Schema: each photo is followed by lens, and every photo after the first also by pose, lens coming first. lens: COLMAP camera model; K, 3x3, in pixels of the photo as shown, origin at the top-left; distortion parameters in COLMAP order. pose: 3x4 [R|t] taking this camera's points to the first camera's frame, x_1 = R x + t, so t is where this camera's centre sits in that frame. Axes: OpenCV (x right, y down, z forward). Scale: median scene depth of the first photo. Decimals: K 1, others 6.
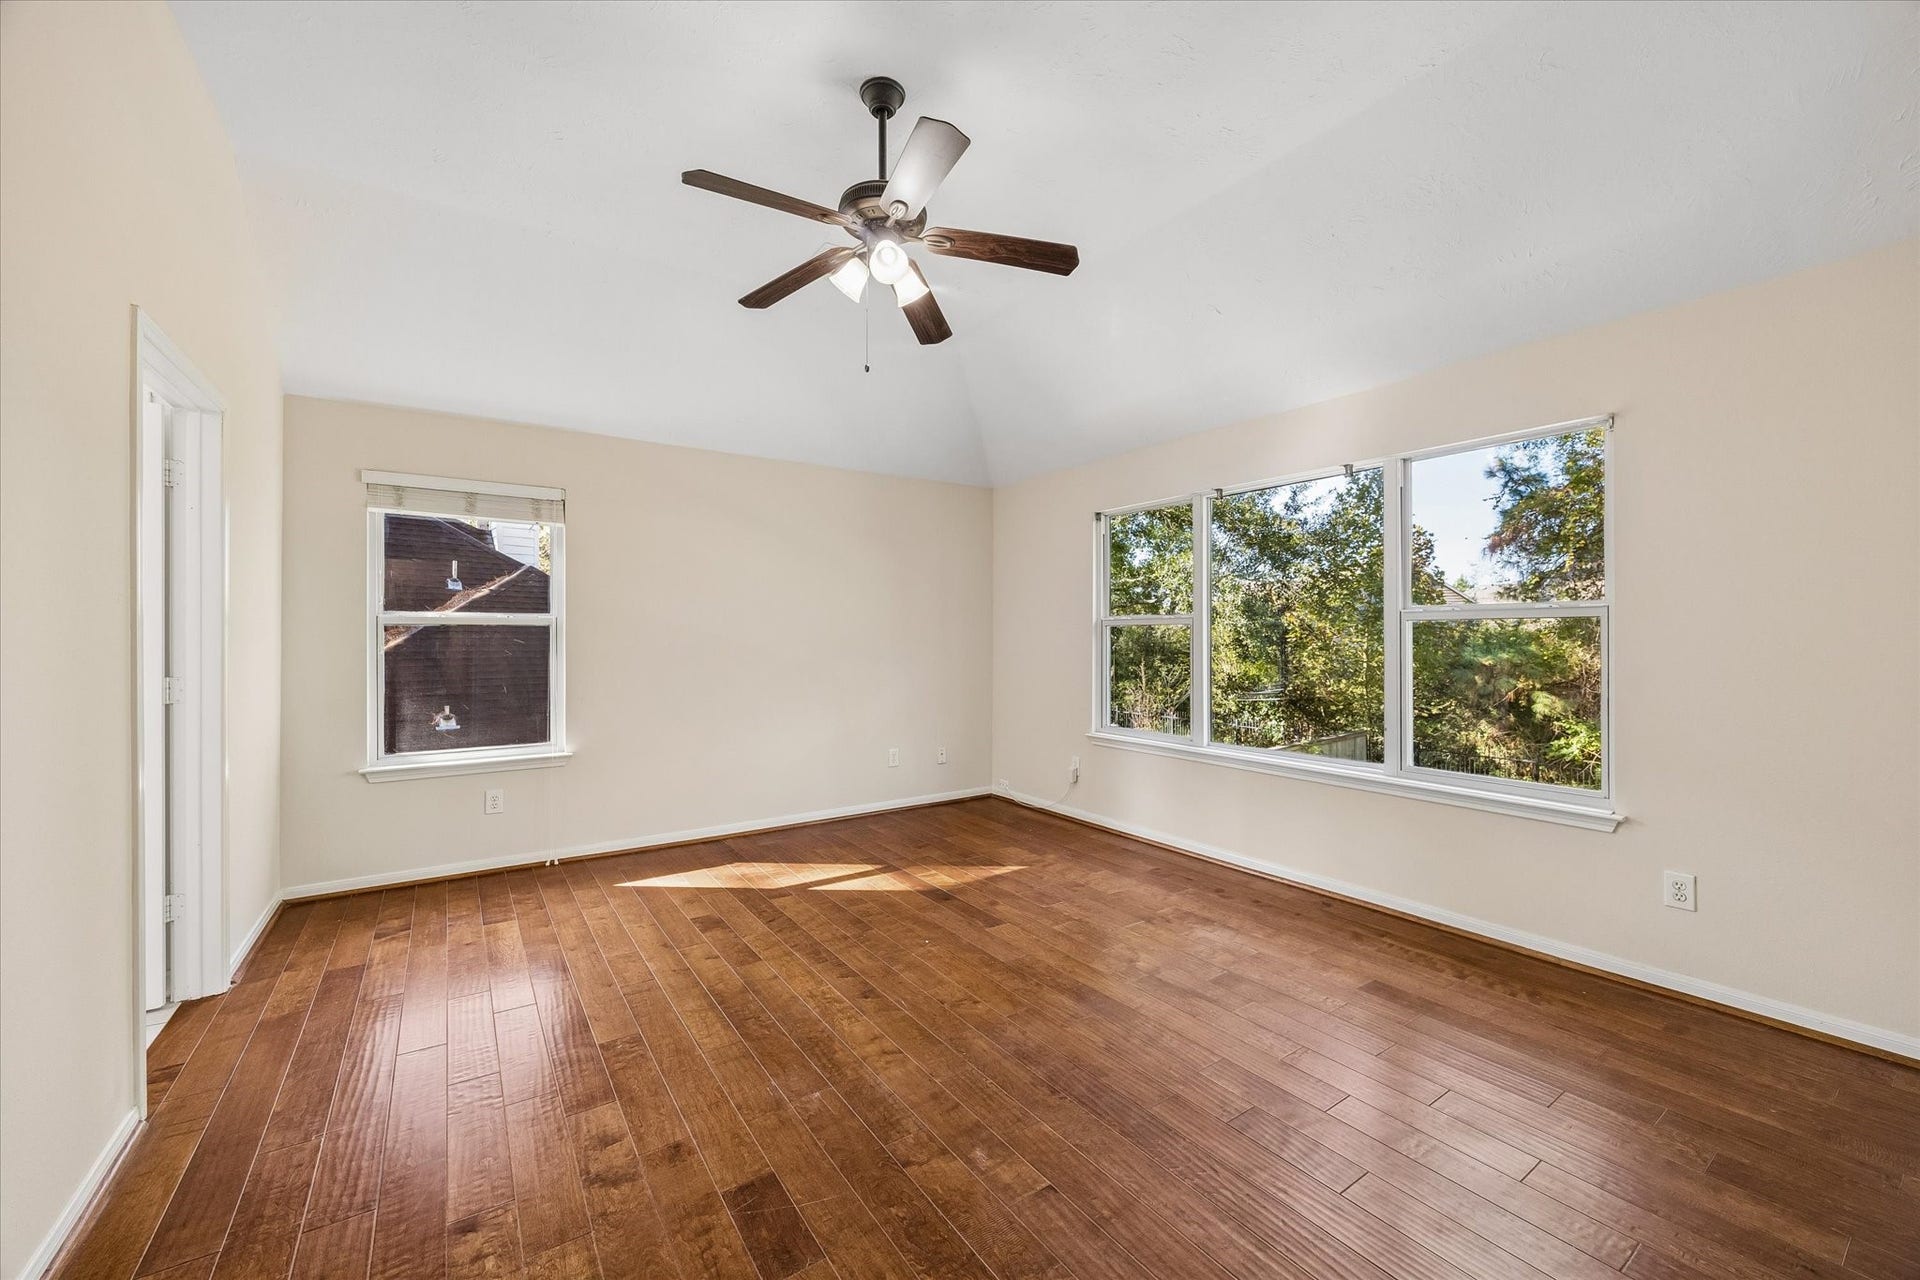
lens RADIAL K [[745.9, 0, 959.2], [0, 745.9, 638.3], [0, 0, 1]] dist [-0.002486, 0.000564]
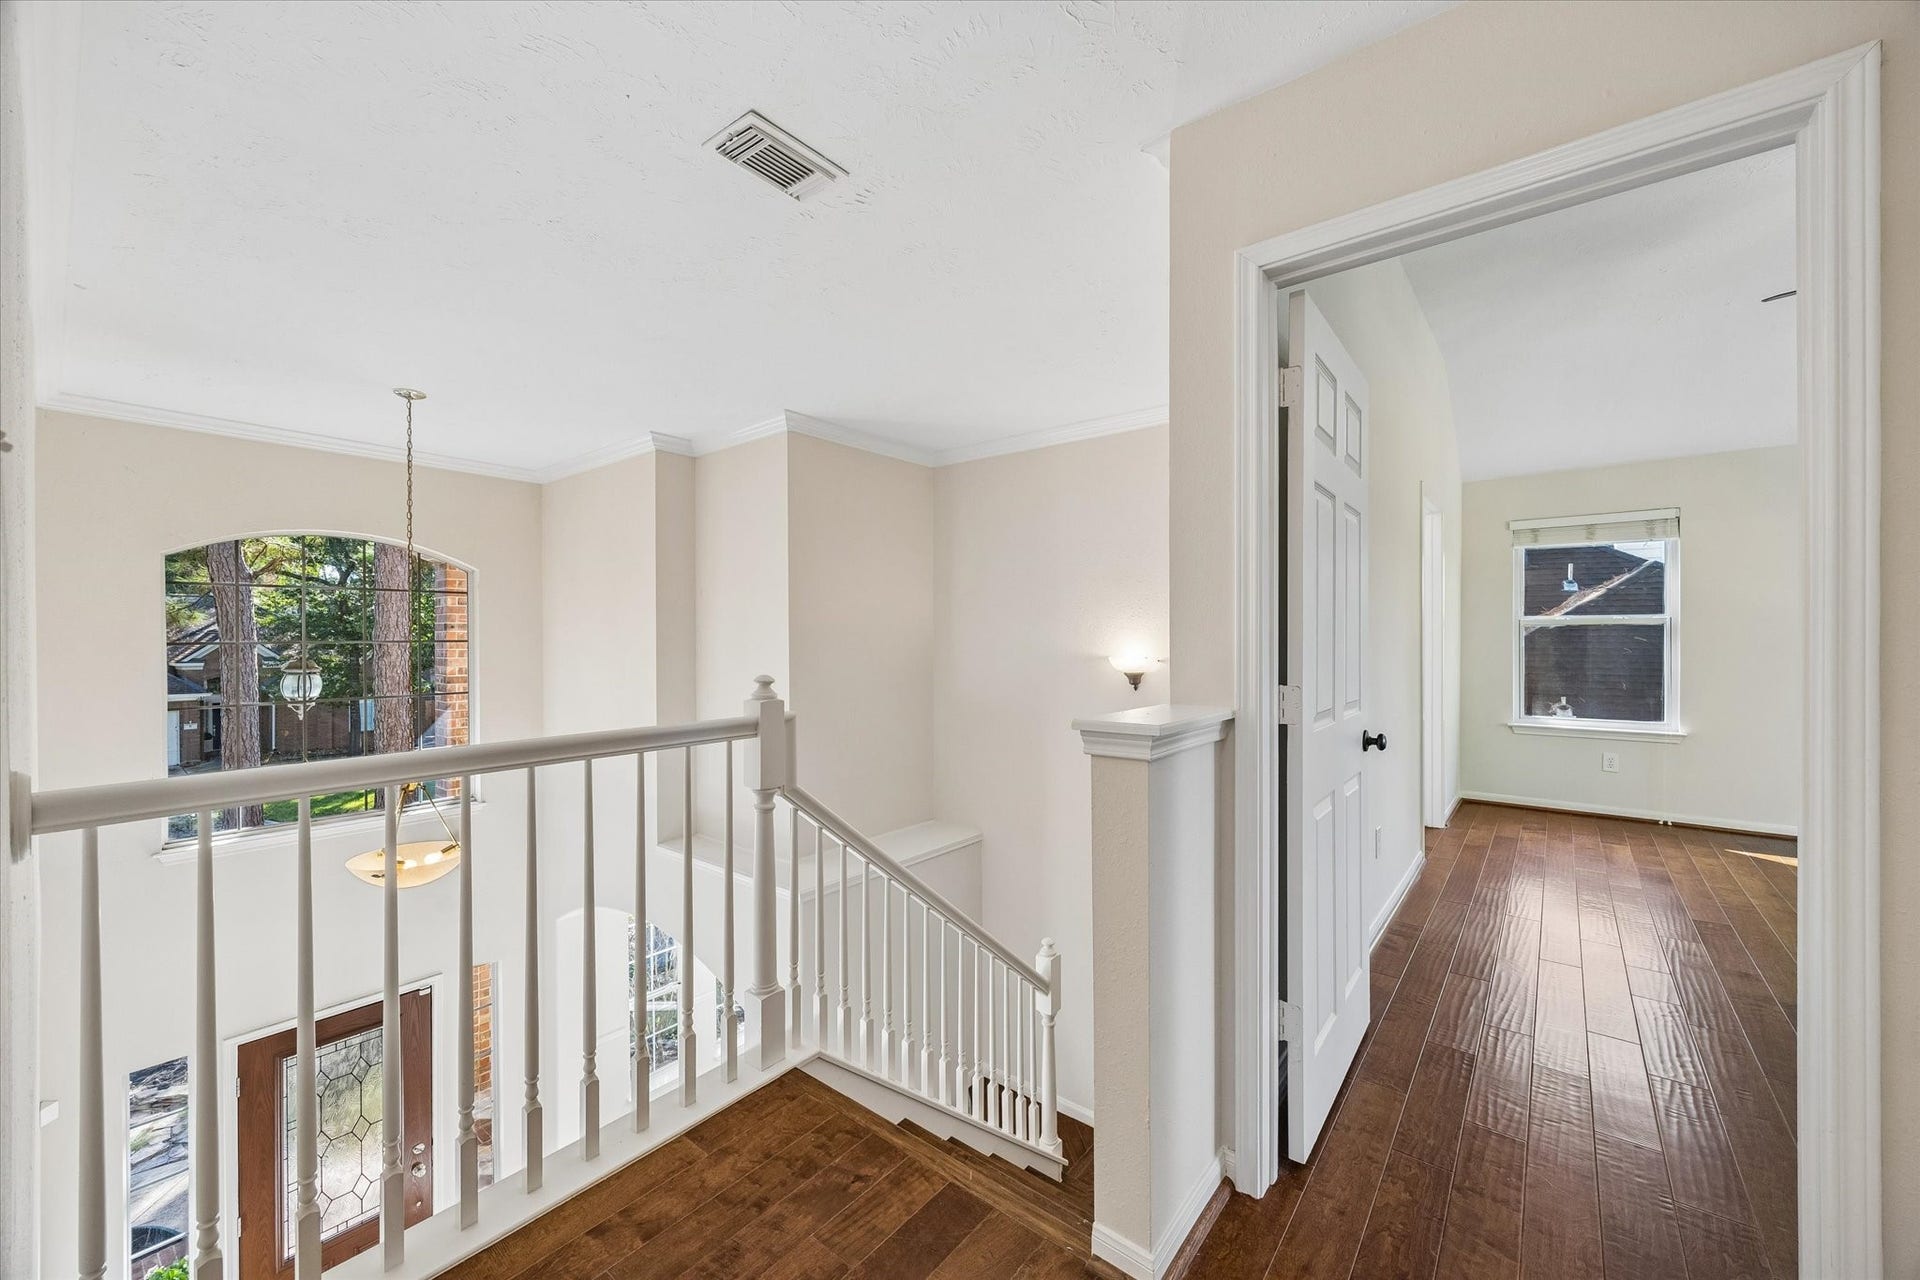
lens RADIAL K [[745.9, 0, 948.7], [0, 745.9, 636.1], [0, 0, 1]] dist [-0.002486, 0.000564]
pose [[0.280501, 0.000250, -0.959854, 0.292997], [-0.001139, 0.999999, -0.000072, 0.003560], [0.959853, 0.001114, 0.280501, -0.463420]]
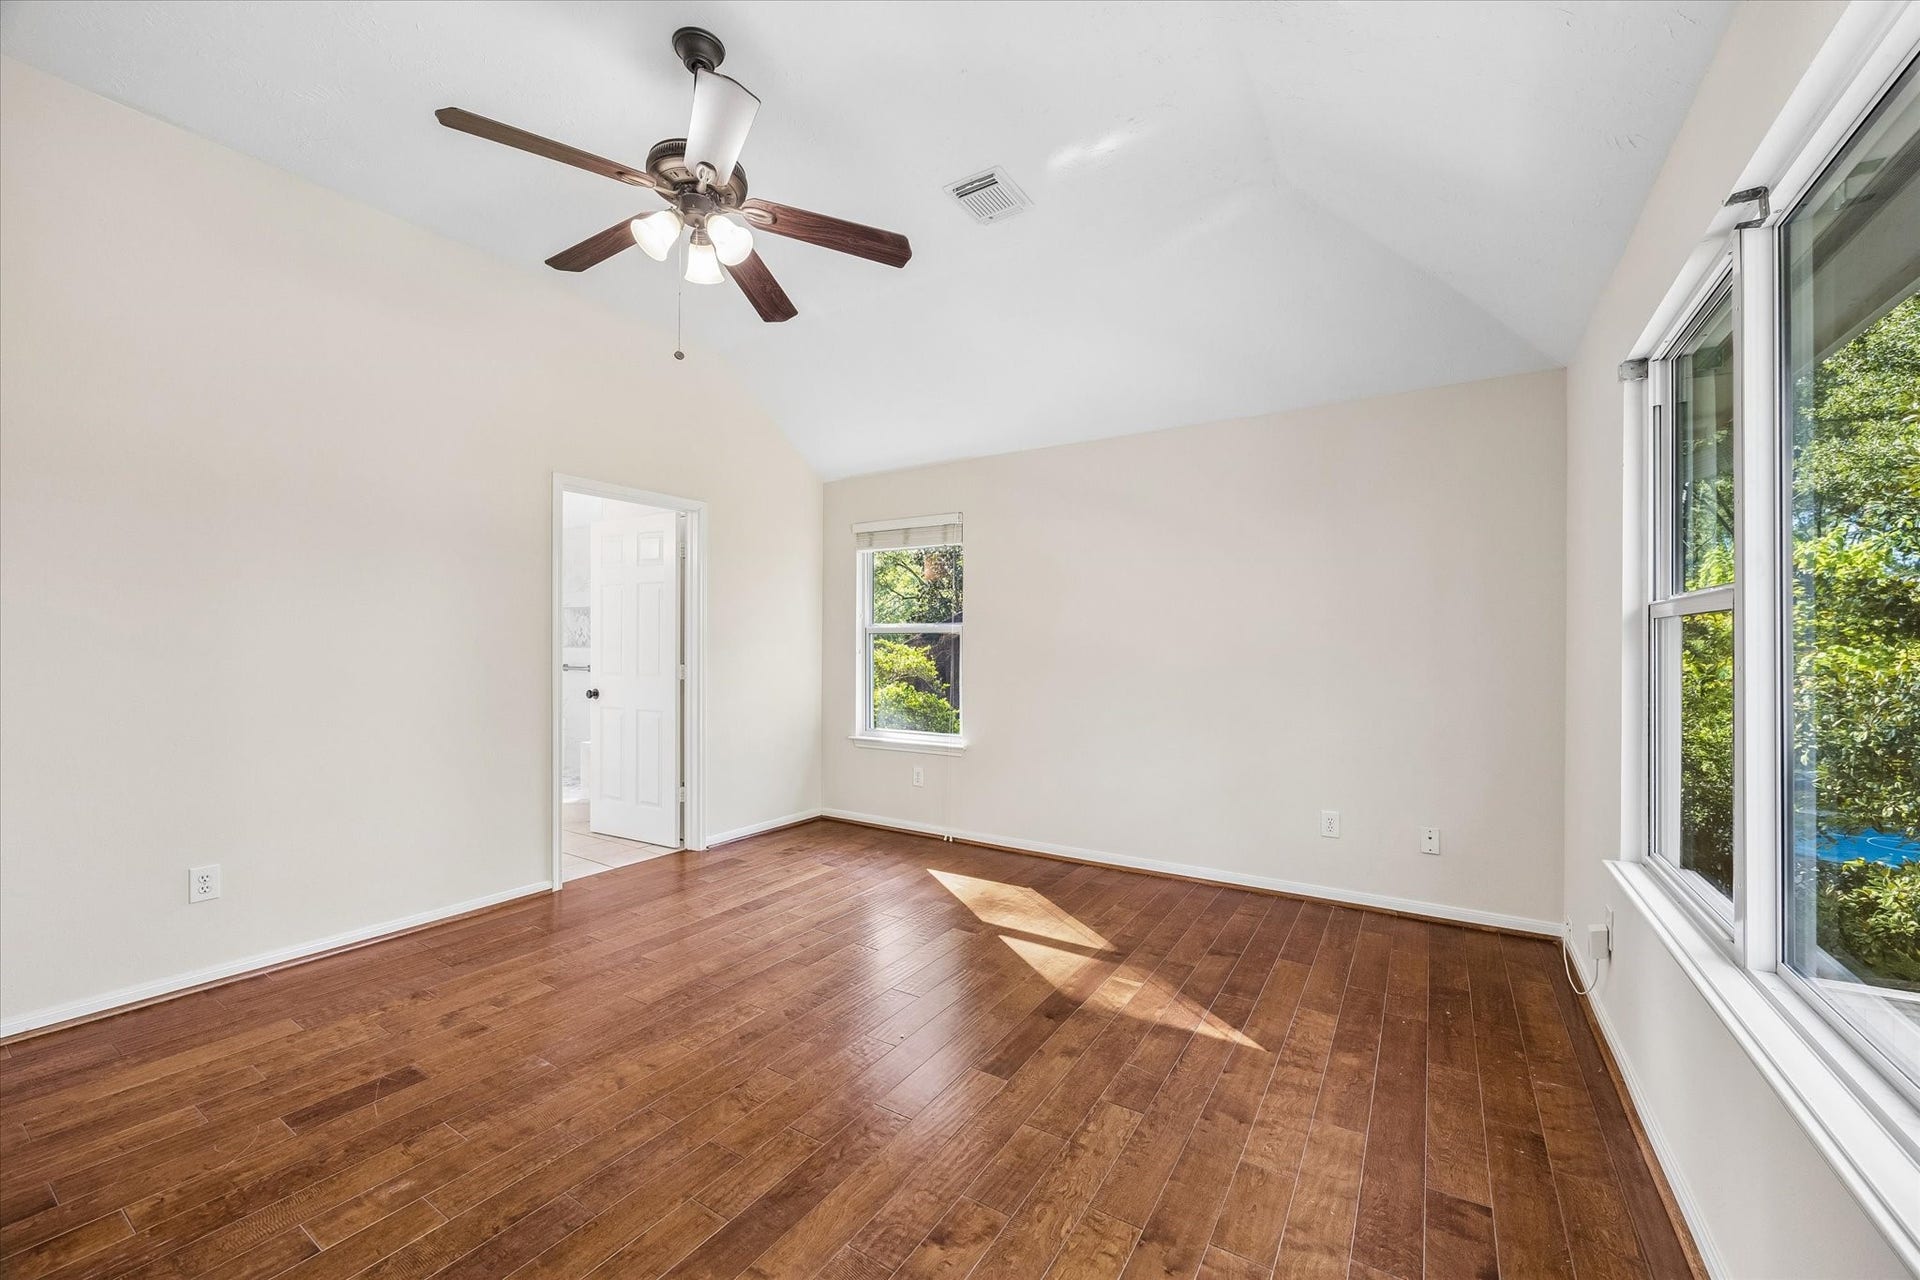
lens RADIAL K [[745.9, 0, 965.7], [0, 745.9, 640.6], [0, 0, 1]] dist [-0.002486, 0.000564]
pose [[0.394507, -0.002946, -0.918888, 0.553277], [-0.006015, 0.999965, -0.005788, 0.001441], [0.918873, 0.007811, 0.394476, 0.600789]]
